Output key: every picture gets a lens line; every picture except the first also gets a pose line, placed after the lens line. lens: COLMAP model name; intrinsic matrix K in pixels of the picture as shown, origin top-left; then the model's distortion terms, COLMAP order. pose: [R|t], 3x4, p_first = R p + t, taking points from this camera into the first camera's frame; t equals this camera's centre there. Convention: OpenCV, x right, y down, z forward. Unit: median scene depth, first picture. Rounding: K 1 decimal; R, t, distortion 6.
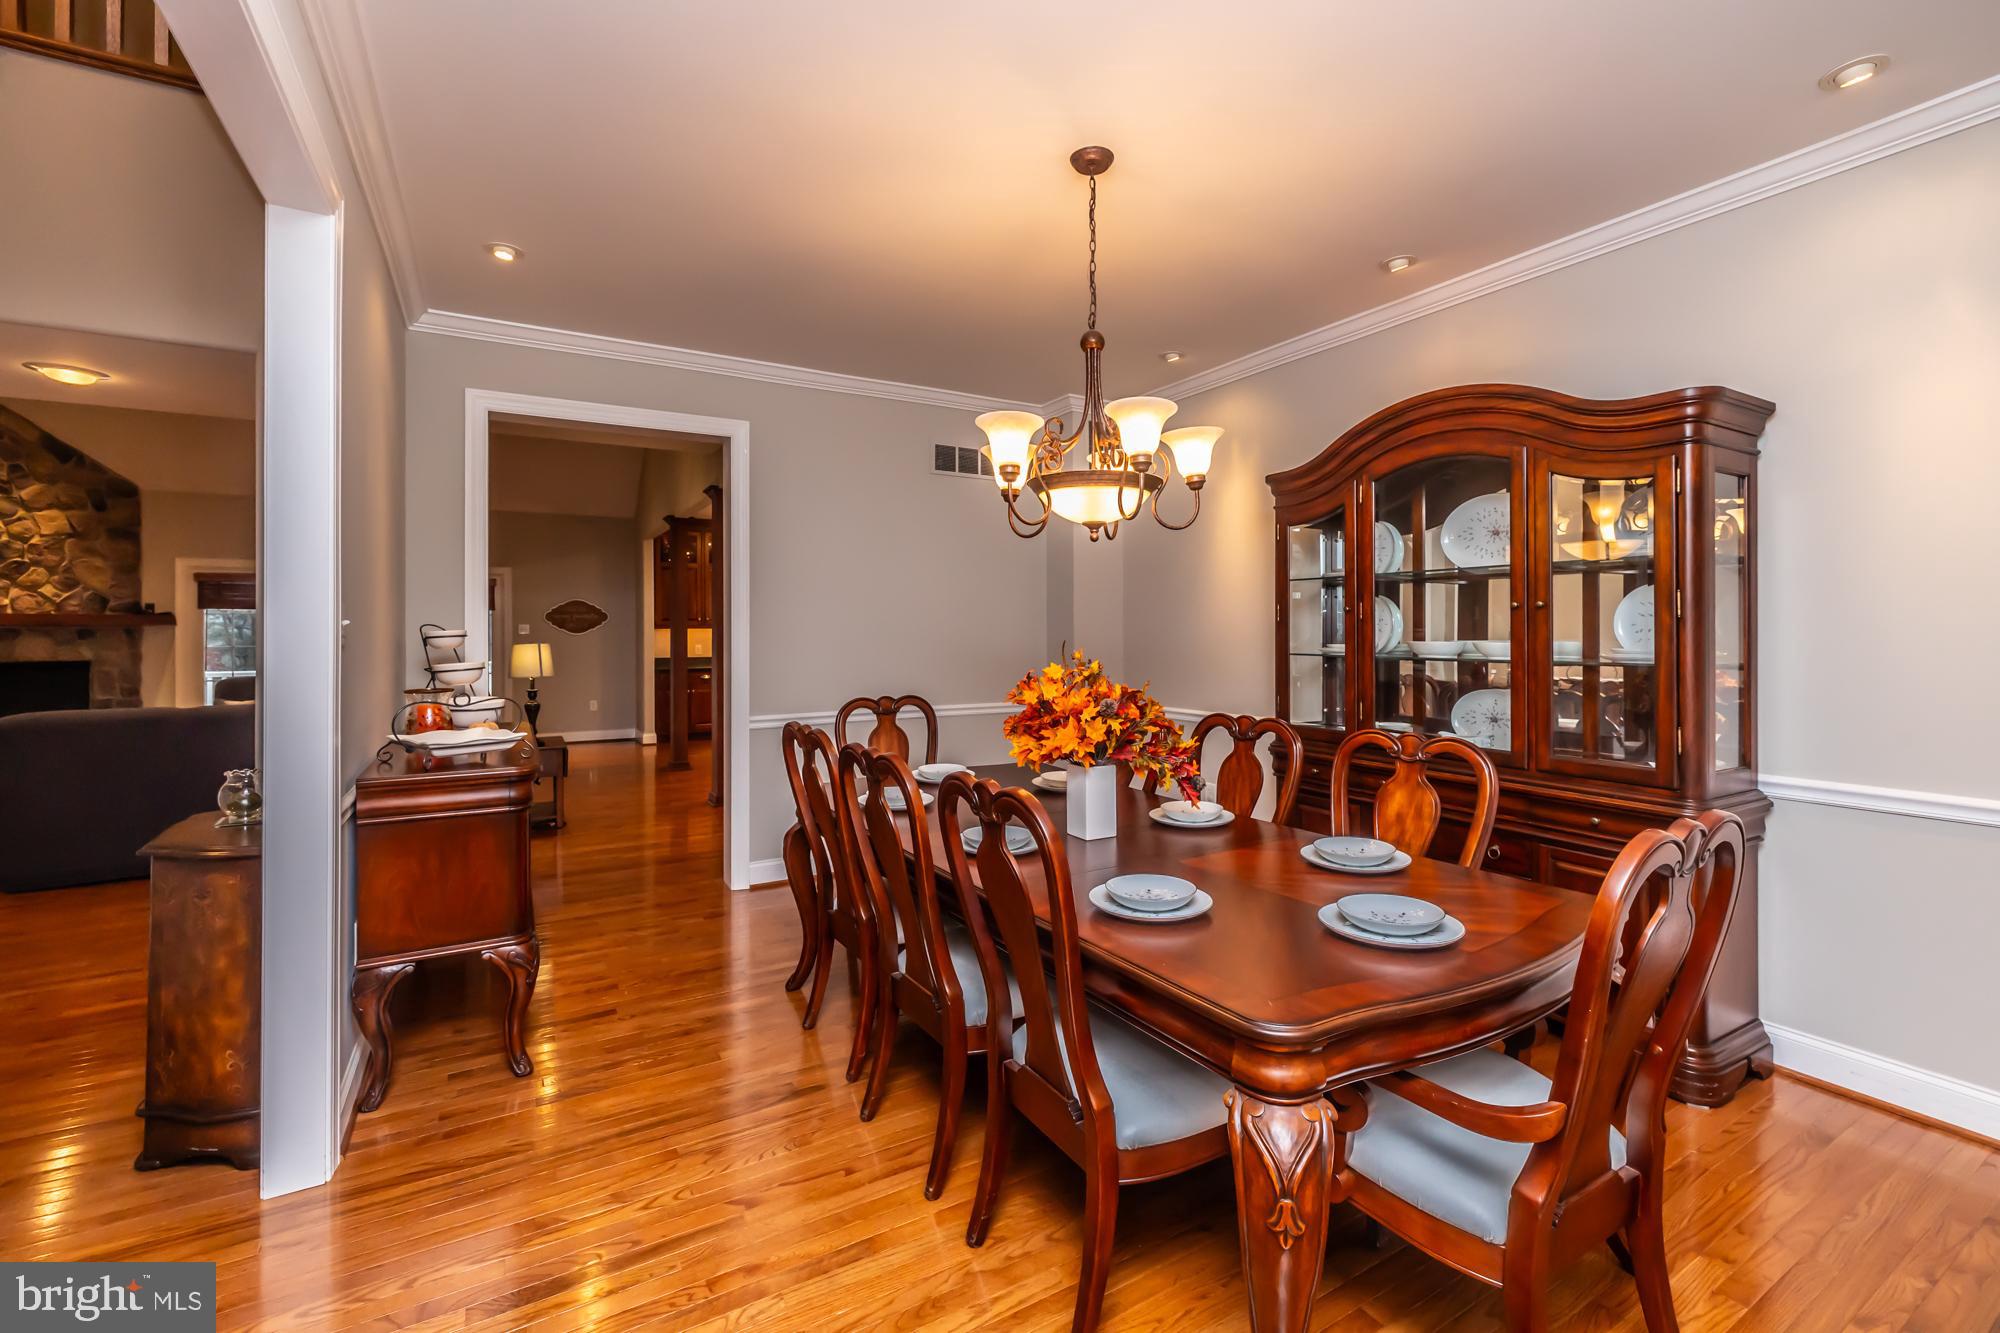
lens RADIAL K [[847.5, 0, 1002.9], [0, 847.5, 630.0], [0, 0, 1]] dist [-0.001455, -0.000218]
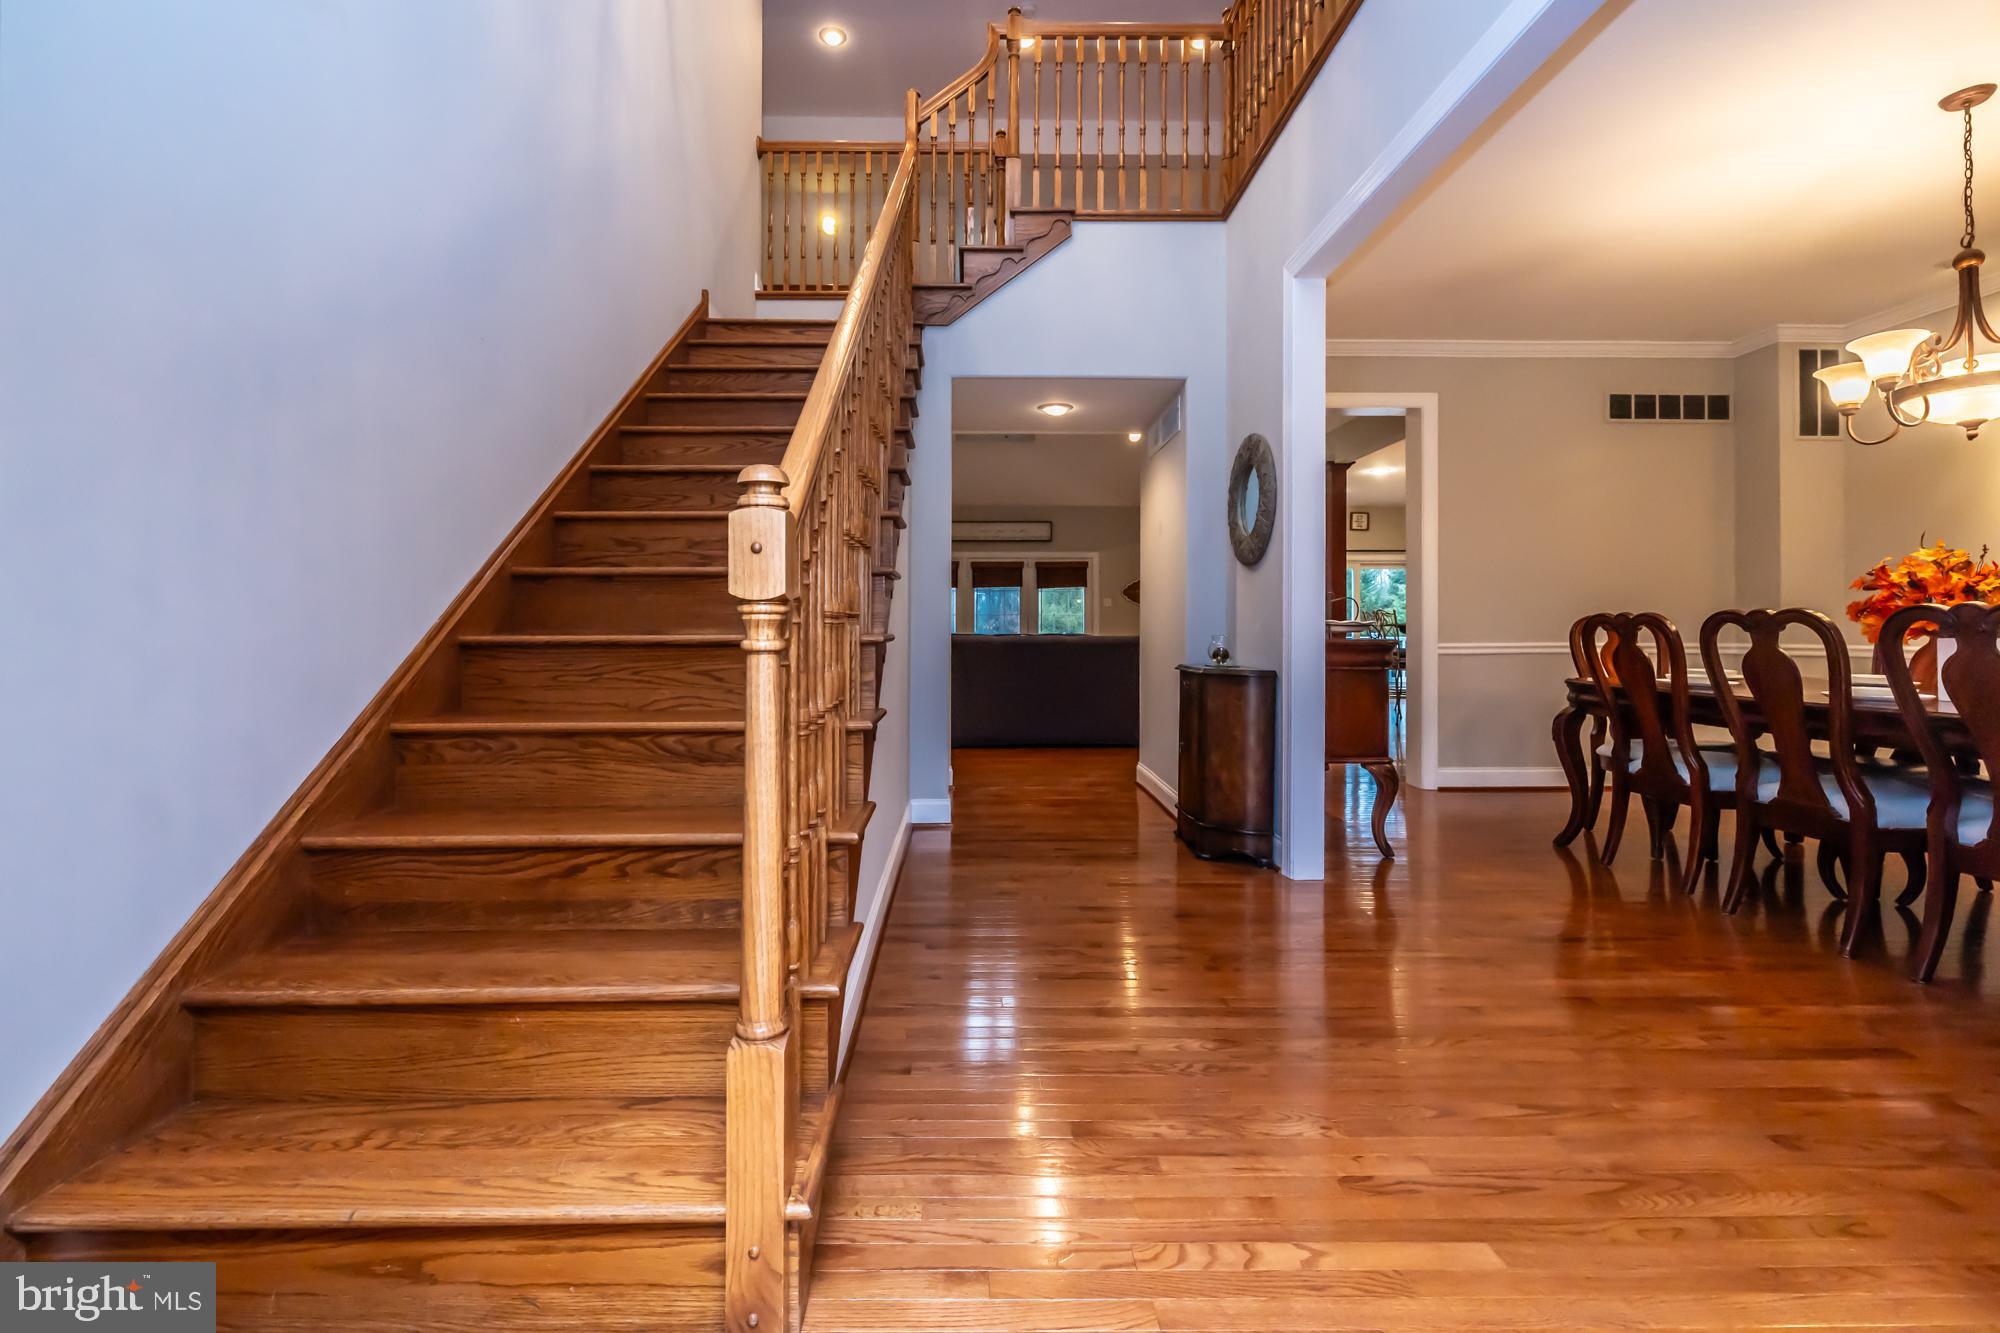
lens RADIAL K [[849.8, 0, 992.3], [0, 849.8, 621.4], [0, 0, 1]] dist [-0.001188, -0.000113]
pose [[0.869110, -0.000347, -0.494619, -0.456512], [-0.002304, 0.999986, -0.004750, 0.142927], [0.494614, 0.005268, 0.869097, -0.596878]]
